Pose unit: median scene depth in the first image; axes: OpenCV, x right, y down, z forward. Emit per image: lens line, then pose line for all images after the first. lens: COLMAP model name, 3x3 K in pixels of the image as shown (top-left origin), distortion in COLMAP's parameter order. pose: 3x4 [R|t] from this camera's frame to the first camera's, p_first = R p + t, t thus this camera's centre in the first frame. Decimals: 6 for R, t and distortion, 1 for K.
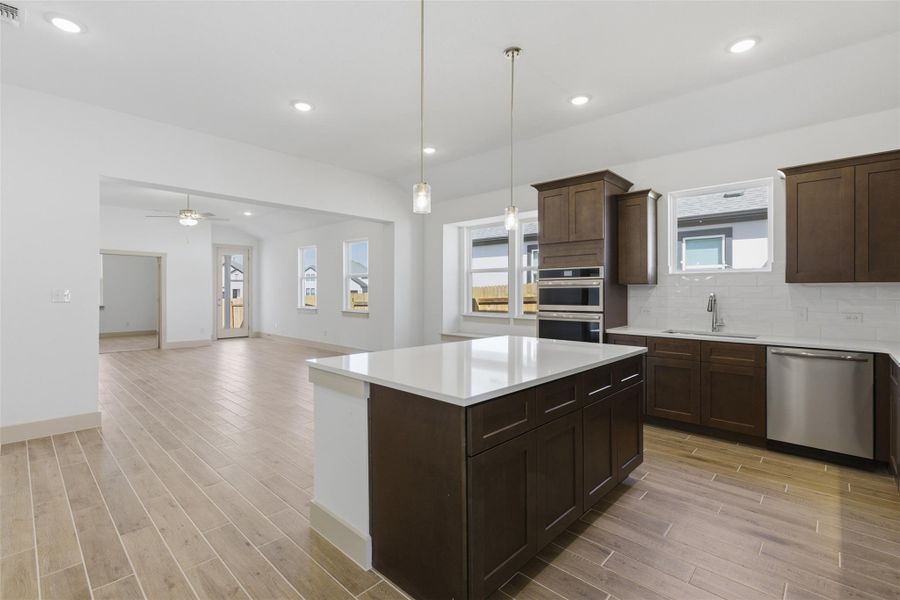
lens RADIAL K [[412.7, 0, 444.0], [0, 412.7, 292.5], [0, 0, 1]] dist [0.001237, 0.001166]
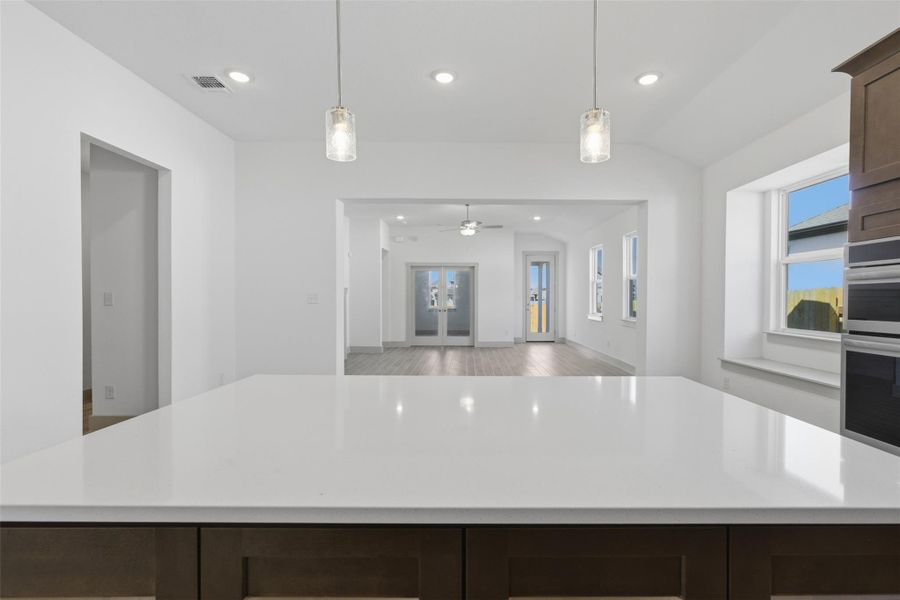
lens RADIAL K [[420.6, 0, 458.0], [0, 420.6, 301.1], [0, 0, 1]] dist [-0.011710, 0.006639]
pose [[0.701736, 0.005168, -0.712419, 0.284241], [-0.001461, 0.999982, 0.005814, 0.007484], [0.712436, -0.003039, 0.701731, 0.389759]]
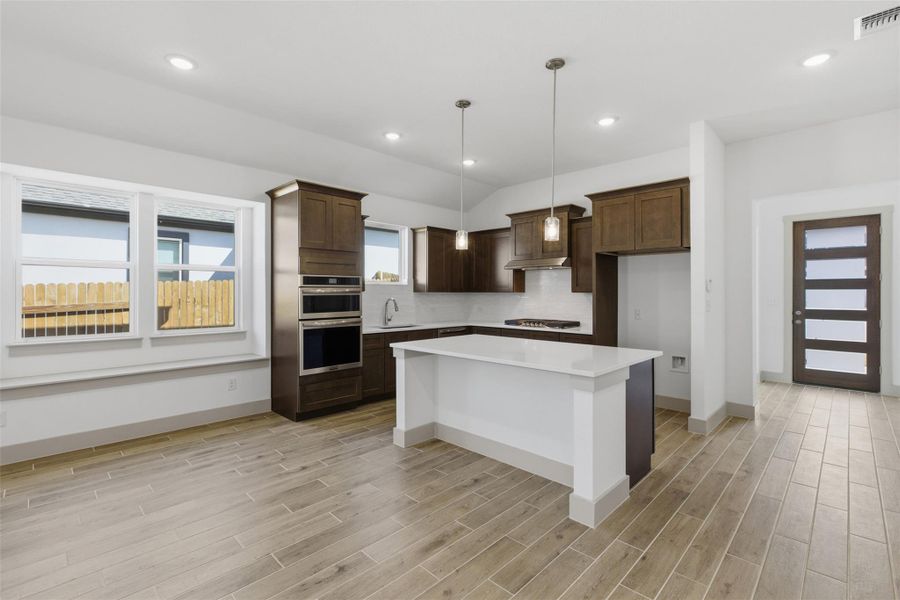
lens RADIAL K [[420.6, 0, 443.3], [0, 420.6, 289.6], [0, 0, 1]] dist [-0.011710, 0.006639]
pose [[0.010522, 0.006841, 0.999921, -0.764291], [-0.000512, 0.999977, -0.006836, -0.018370], [-0.999945, -0.000440, 0.010525, 0.752684]]
